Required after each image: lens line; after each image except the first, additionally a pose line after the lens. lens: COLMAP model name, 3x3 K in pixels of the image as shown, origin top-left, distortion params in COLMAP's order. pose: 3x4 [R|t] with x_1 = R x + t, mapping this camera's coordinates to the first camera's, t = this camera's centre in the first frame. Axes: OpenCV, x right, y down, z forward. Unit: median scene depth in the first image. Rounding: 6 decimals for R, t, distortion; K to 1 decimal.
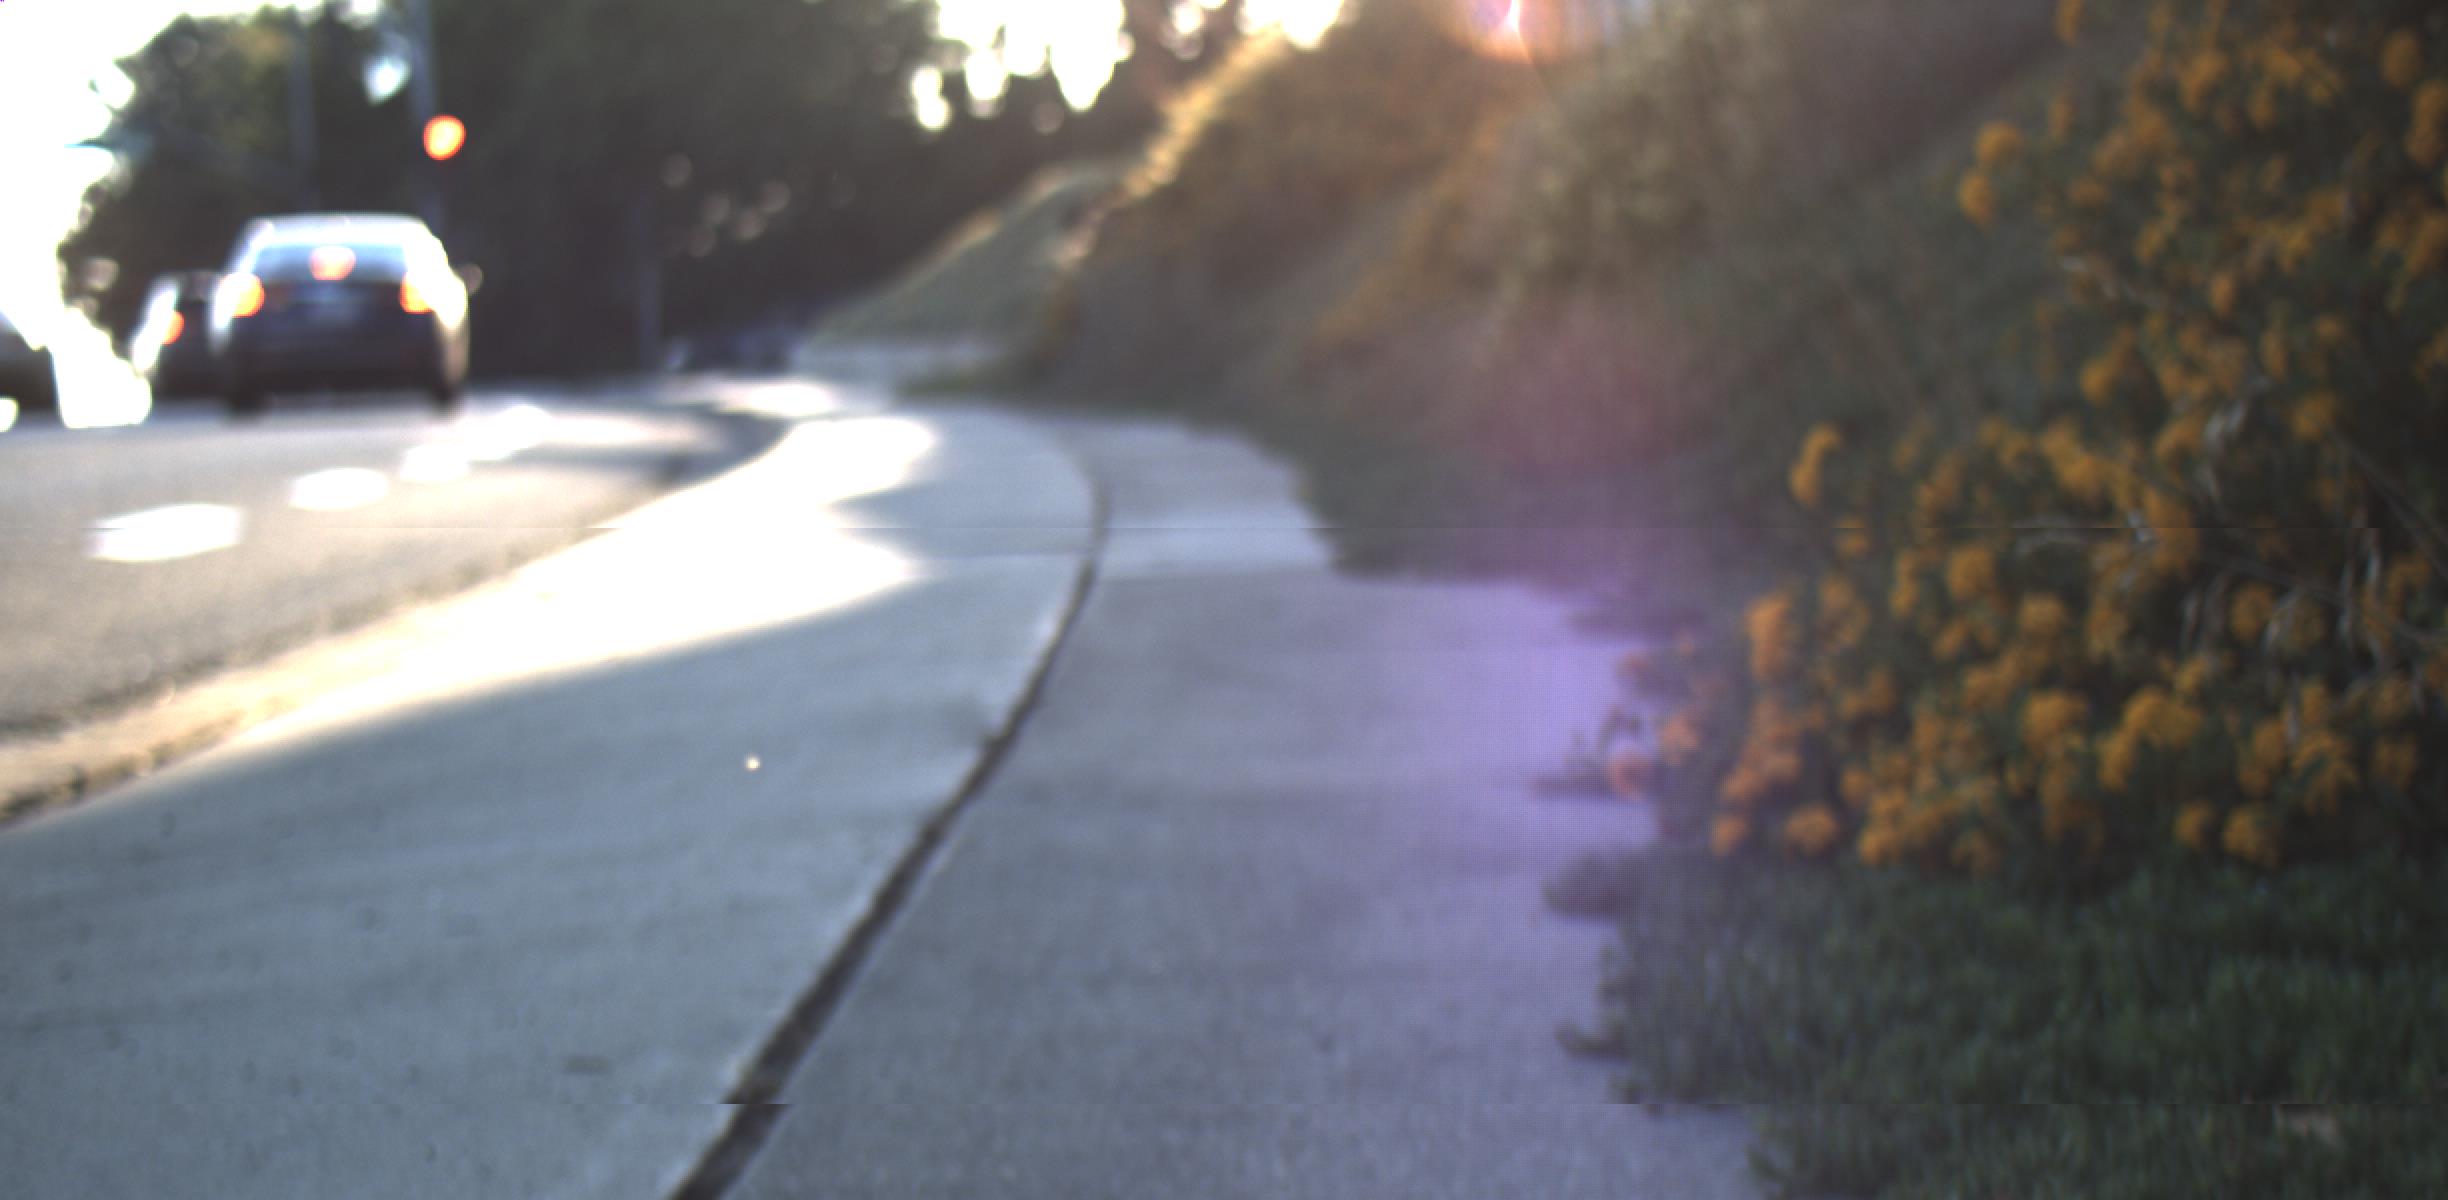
lens RADIAL K [[5680.7, 0, 1220.7], [0, 5680.7, 604.0], [0, 0, 1]] dist [0.077261, 0.567401]
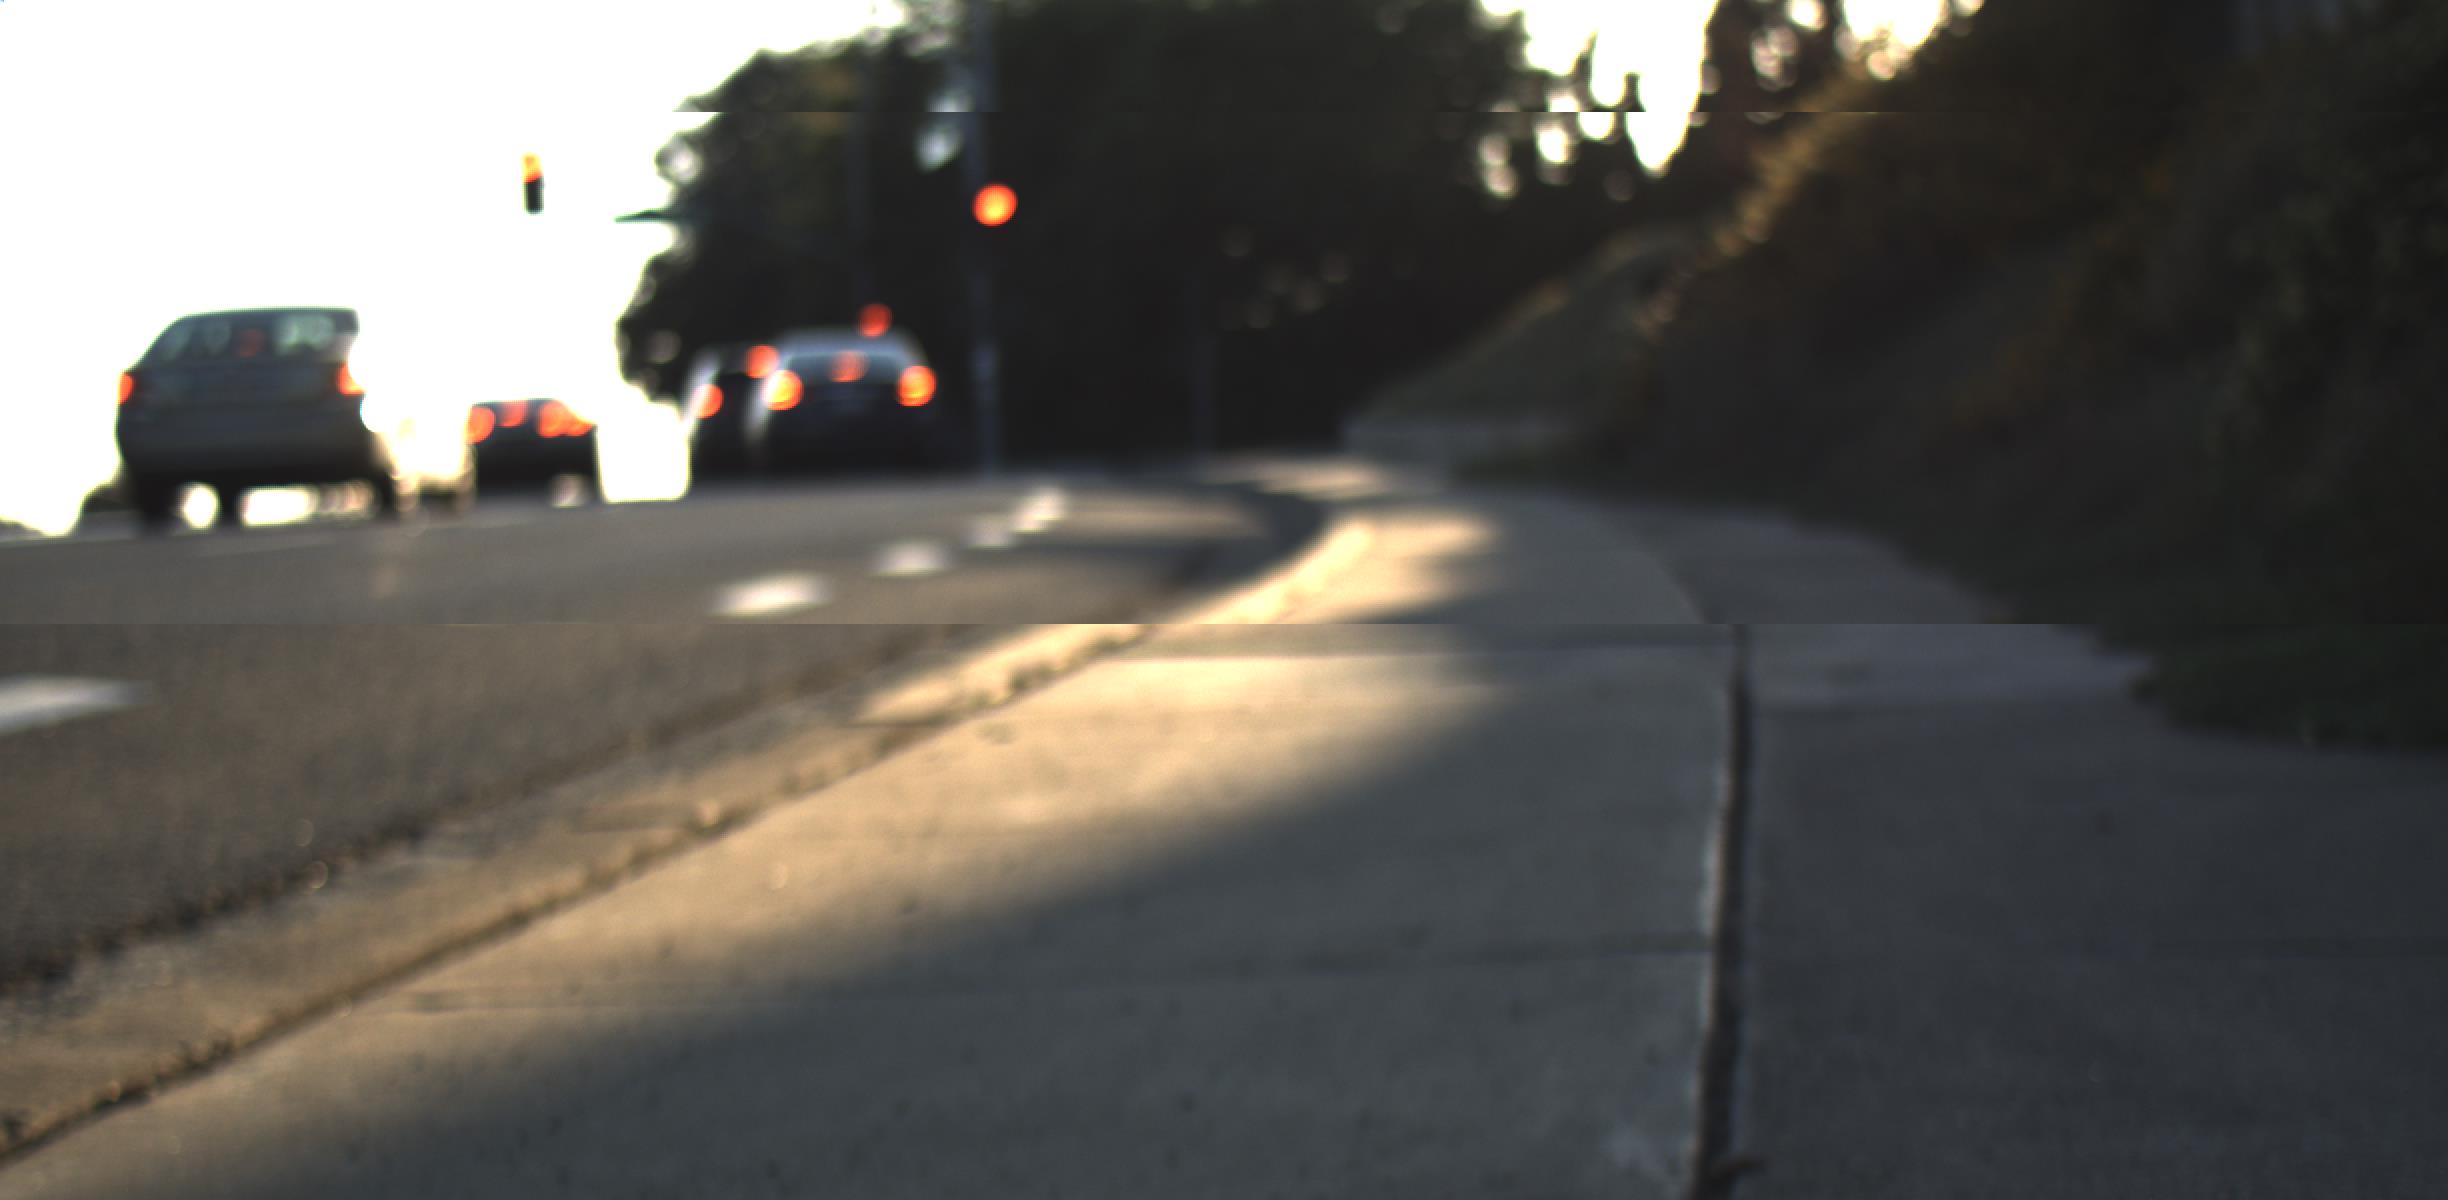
lens RADIAL K [[5671.0, 0, 1148.4], [0, 5671.0, 599.0], [0, 0, 1]] dist [-0.019444, 0.193630]
pose [[0.993711, 0.005577, -0.111839, -0.002558], [-0.007149, 0.999881, -0.013664, -0.002676], [0.111750, 0.014377, 0.993632, 0.054657]]
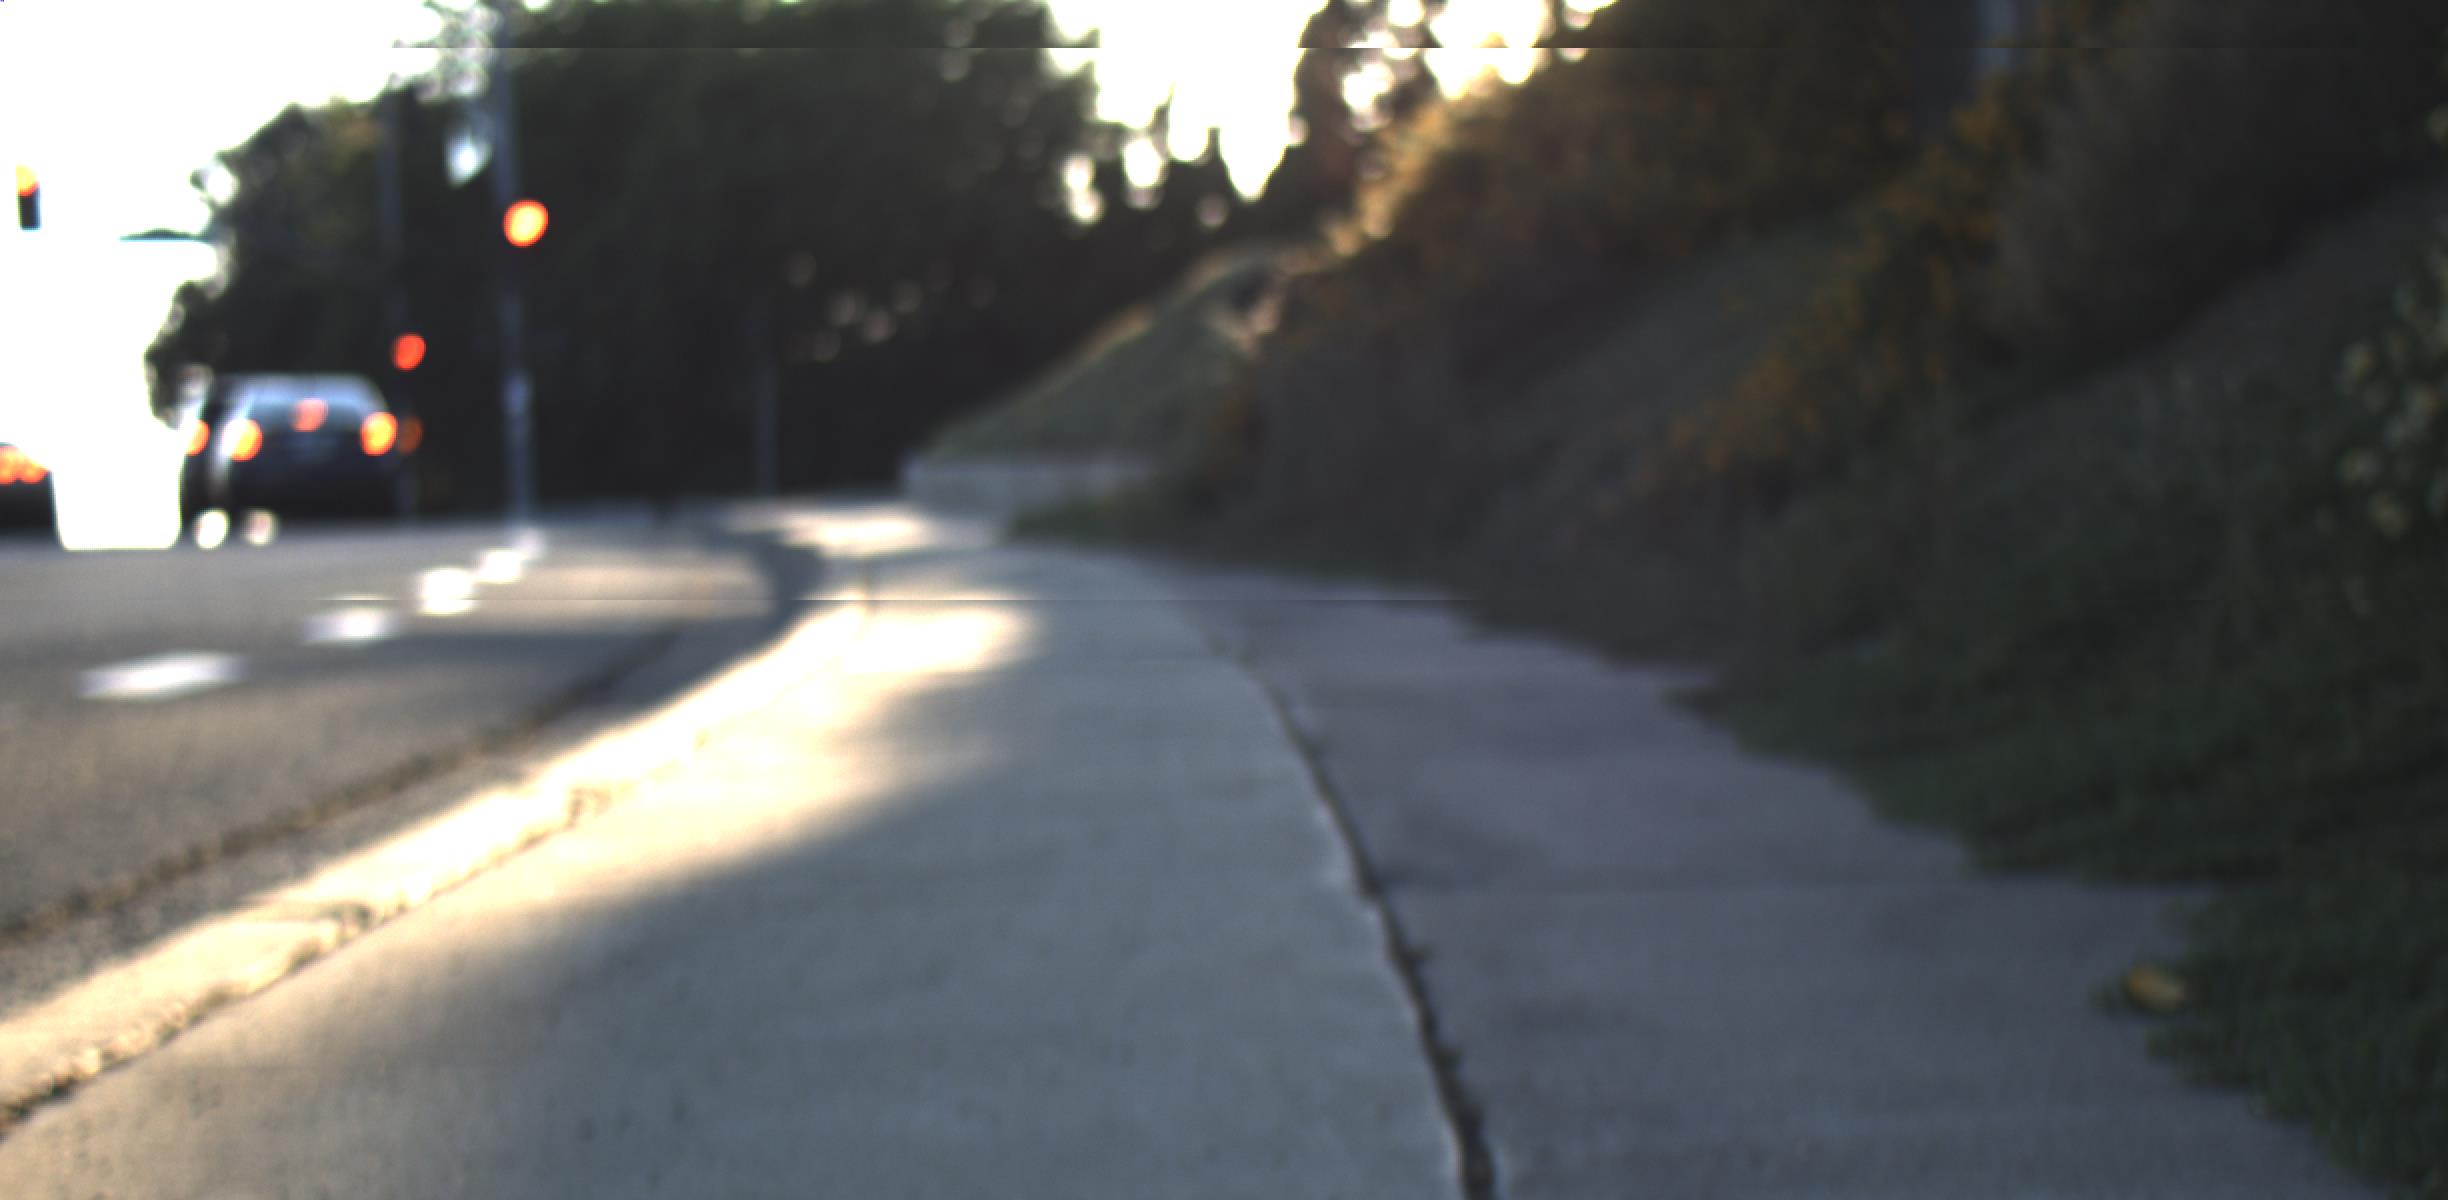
lens RADIAL K [[5680.7, 0, 1220.7], [0, 5680.7, 604.0], [0, 0, 1]] dist [0.077261, 0.567401]
pose [[0.999594, 0.004348, -0.028157, -0.004825], [-0.004918, 0.999783, -0.020235, -0.007119], [0.028063, 0.020365, 0.999399, 0.147921]]
